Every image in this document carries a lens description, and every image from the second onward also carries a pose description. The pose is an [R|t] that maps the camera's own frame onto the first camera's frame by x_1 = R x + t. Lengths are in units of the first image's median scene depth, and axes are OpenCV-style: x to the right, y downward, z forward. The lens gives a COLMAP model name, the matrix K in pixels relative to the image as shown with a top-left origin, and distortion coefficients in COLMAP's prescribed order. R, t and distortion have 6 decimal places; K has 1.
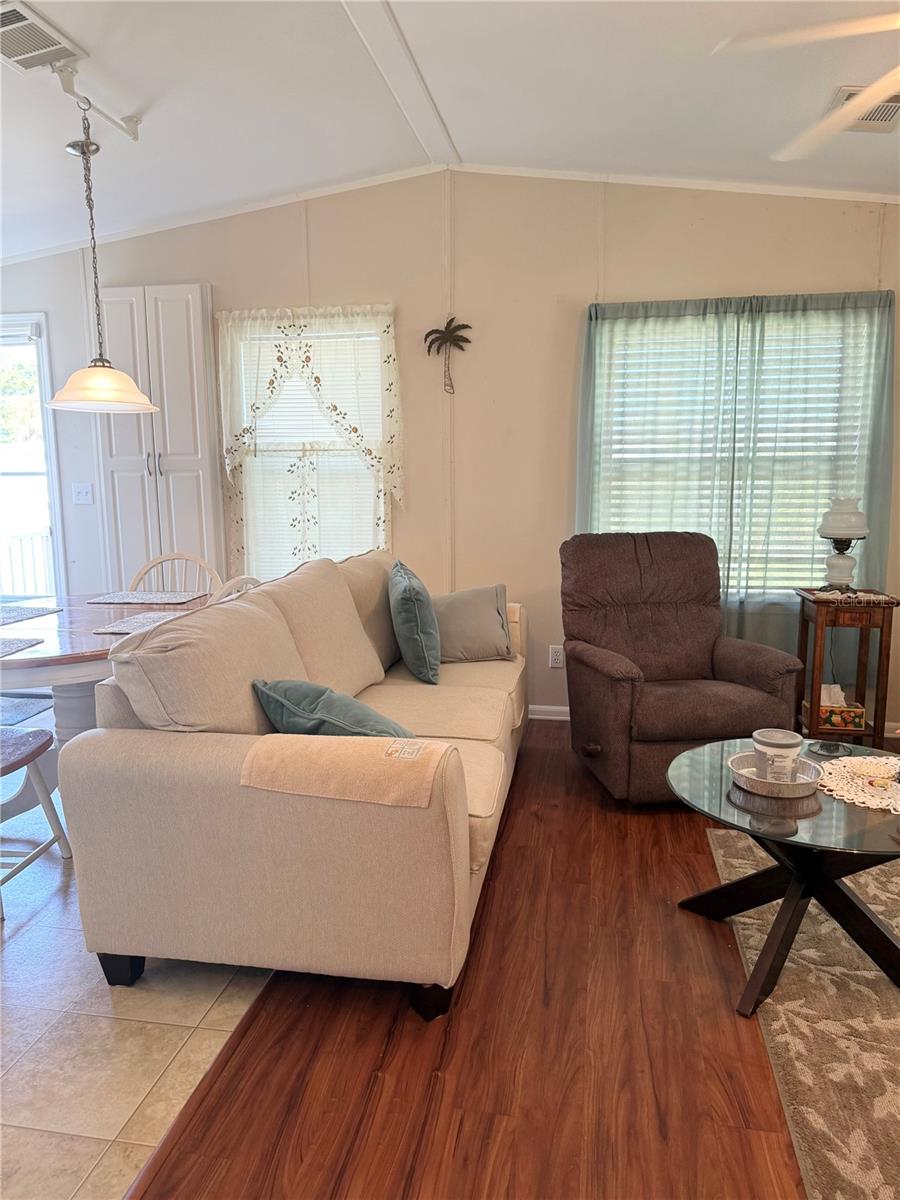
lens RADIAL K [[840.9, 0, 447.8], [0, 840.9, 605.2], [0, 0, 1]] dist [0.049815, -0.063539]
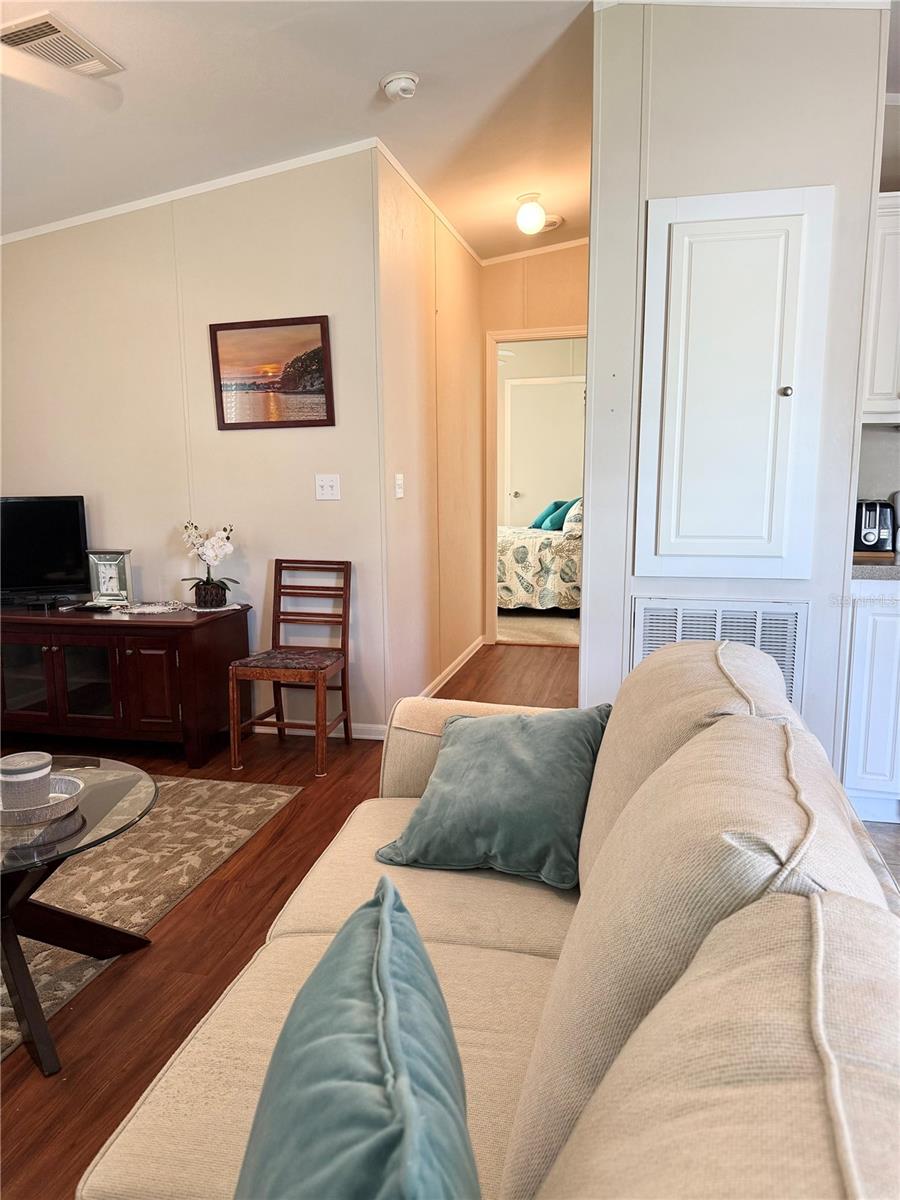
lens RADIAL K [[840.9, 0, 451.6], [0, 840.9, 605.6], [0, 0, 1]] dist [0.049815, -0.063539]
pose [[-0.998134, 0.003105, 0.060982, -0.082157], [0.022244, 0.948567, 0.315793, -0.187811], [-0.056865, 0.316560, -0.946866, 1.214352]]
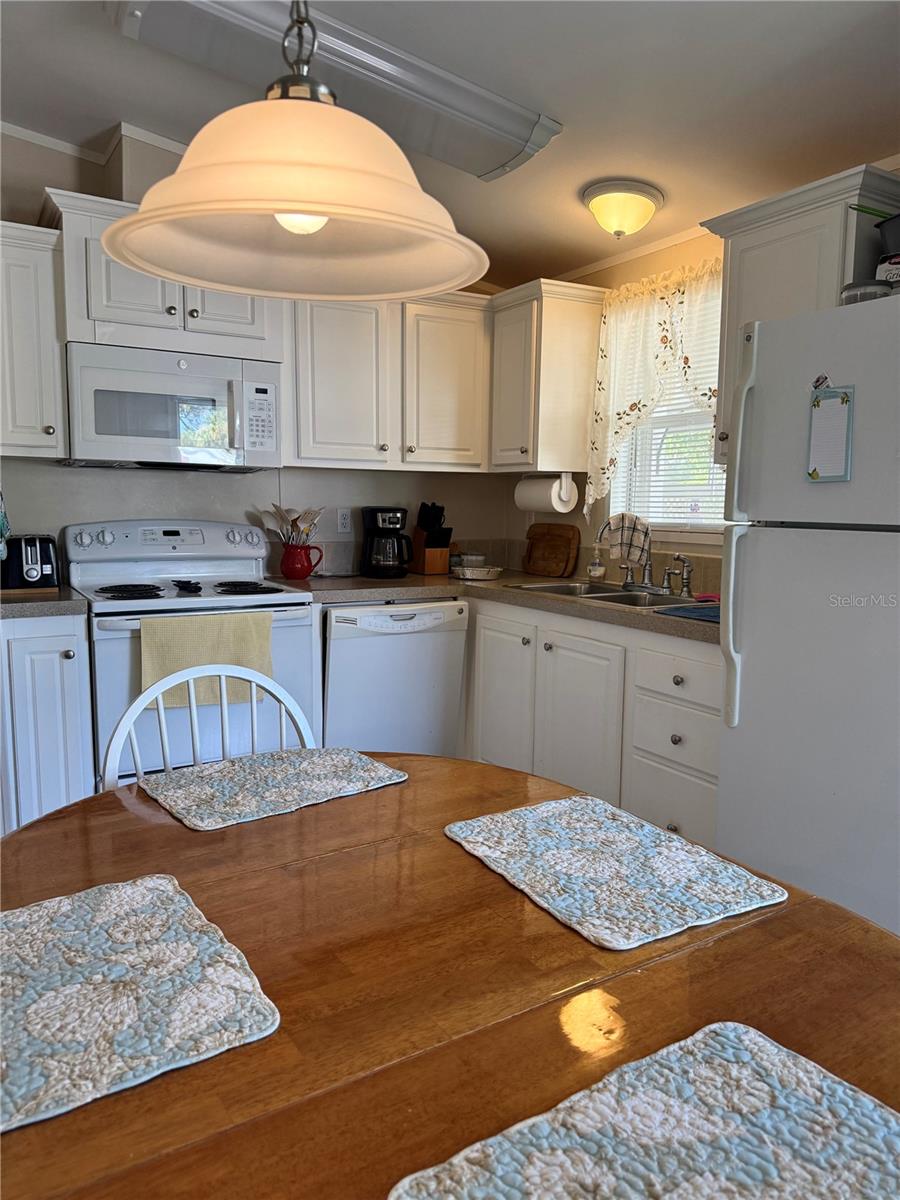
lens RADIAL K [[840.9, 0, 445.0], [0, 840.9, 622.9], [0, 0, 1]] dist [0.049815, -0.063539]
pose [[-0.764249, 0.092189, -0.638298, -0.247247], [-0.106352, 0.958165, 0.265725, -0.191992], [0.636091, 0.270964, -0.722472, 1.233364]]
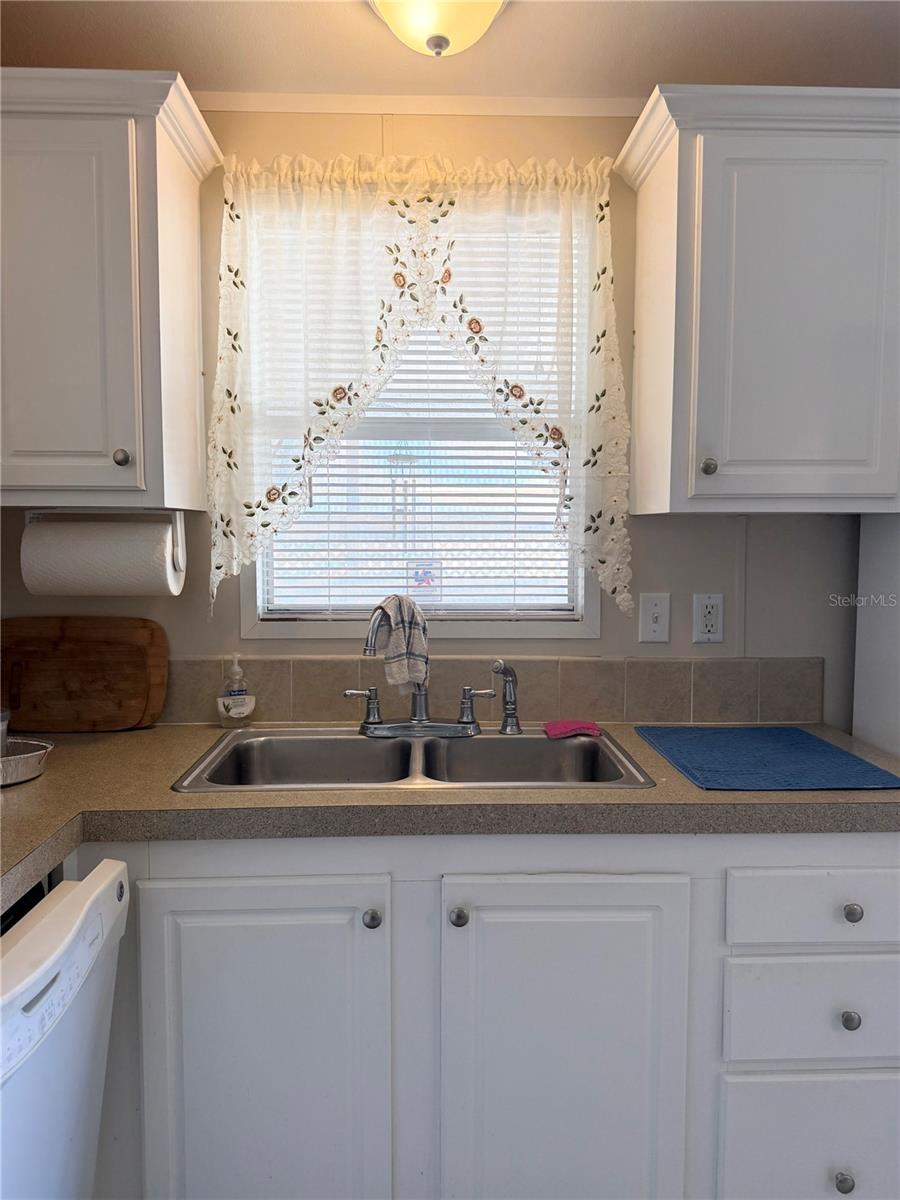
lens RADIAL K [[901.9, 0, 456.4], [0, 901.9, 600.5], [0, 0, 1]] dist [0.064525, -0.036888]
pose [[0.210758, 0.079037, -0.974338, -0.524275], [-0.157294, 0.986480, 0.045998, -0.096668], [0.964800, 0.143563, 0.220341, 0.485844]]
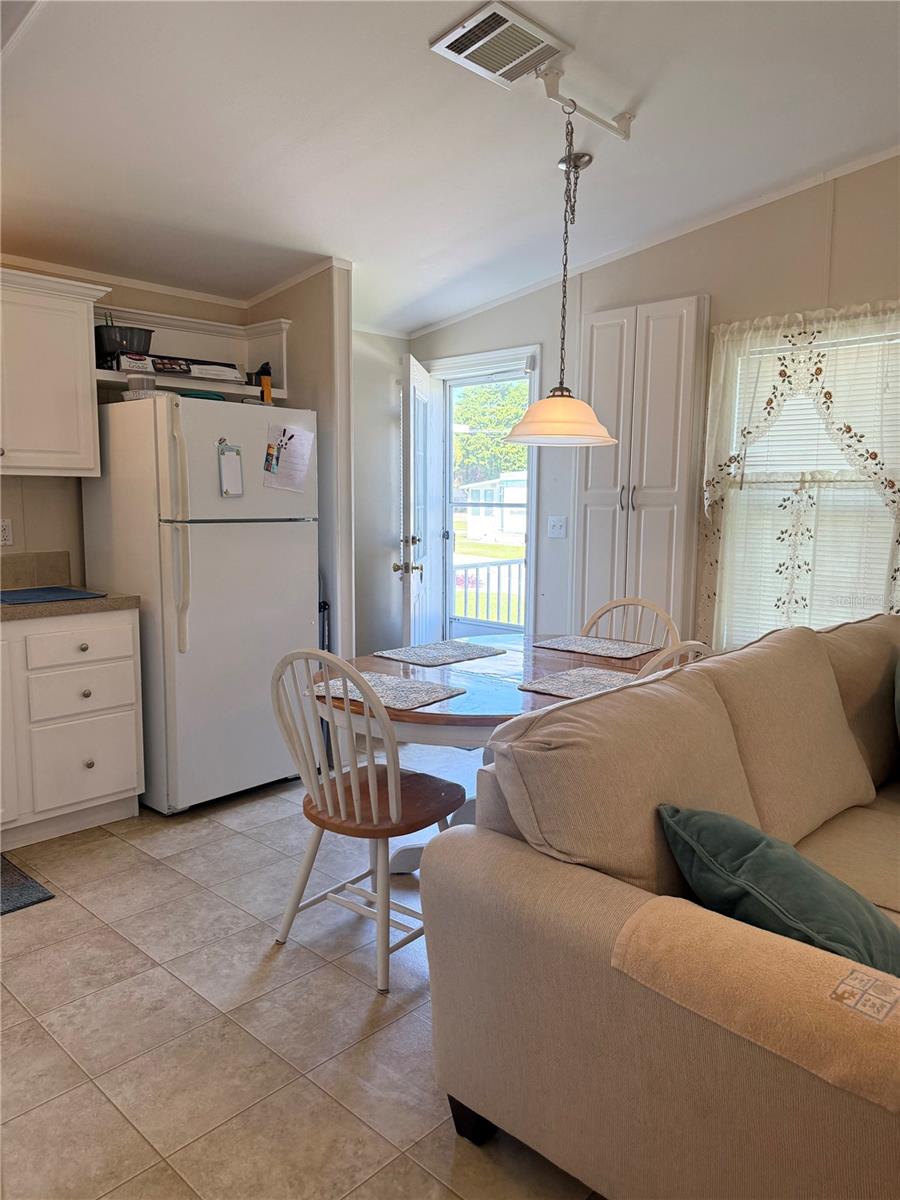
lens RADIAL K [[840.9, 0, 449.5], [0, 840.9, 603.7], [0, 0, 1]] dist [0.049815, -0.063539]
pose [[0.834004, 0.083743, -0.545366, 0.003841], [-0.099265, 0.995060, 0.000992, -0.046512], [0.542756, 0.053308, 0.838197, 0.182613]]
